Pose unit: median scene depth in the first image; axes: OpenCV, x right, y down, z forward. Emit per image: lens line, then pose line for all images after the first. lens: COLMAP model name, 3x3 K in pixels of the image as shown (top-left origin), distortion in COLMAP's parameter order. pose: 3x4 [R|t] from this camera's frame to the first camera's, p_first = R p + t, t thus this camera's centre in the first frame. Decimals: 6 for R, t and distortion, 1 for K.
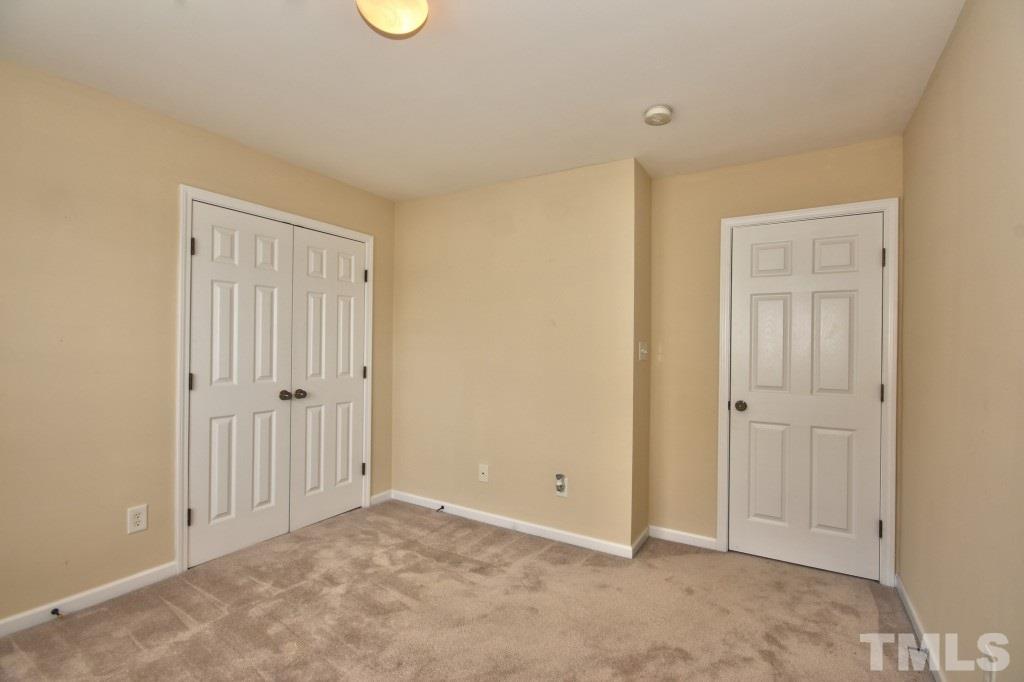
lens RADIAL K [[481.3, 0, 517.6], [0, 481.3, 344.2], [0, 0, 1]] dist [0.000197, -0.001276]
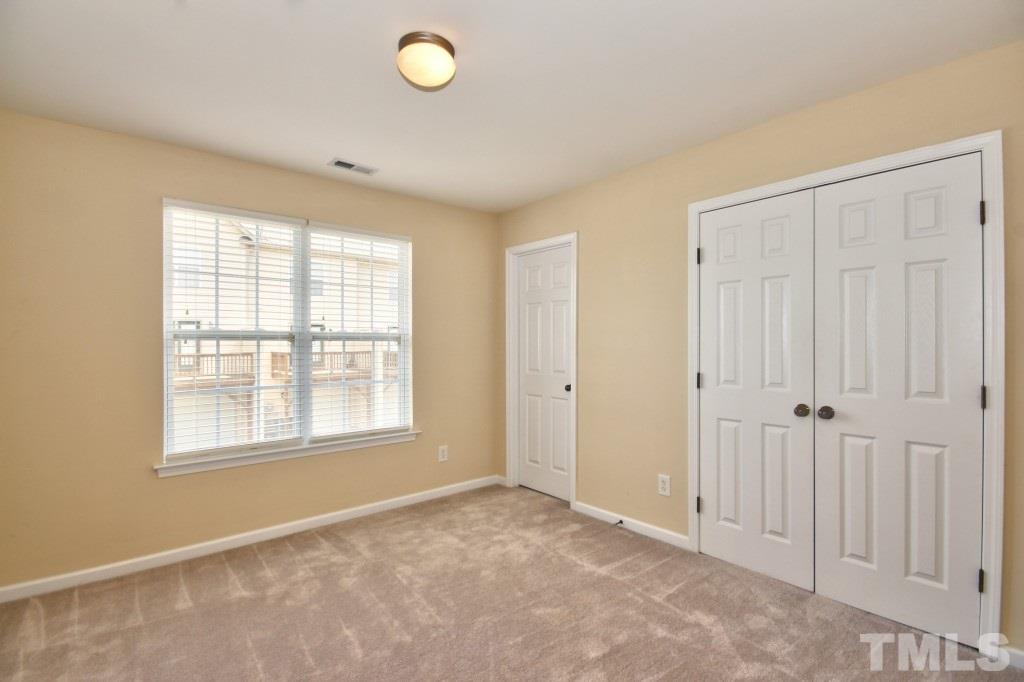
lens RADIAL K [[464.8, 0, 501.2], [0, 464.8, 347.9], [0, 0, 1]] dist [-0.003024, -0.000529]
pose [[-0.345169, -0.013713, -0.938440, 0.459851], [-0.006644, 0.999904, -0.012168, 0.020210], [0.938517, 0.002035, -0.345227, 0.941862]]
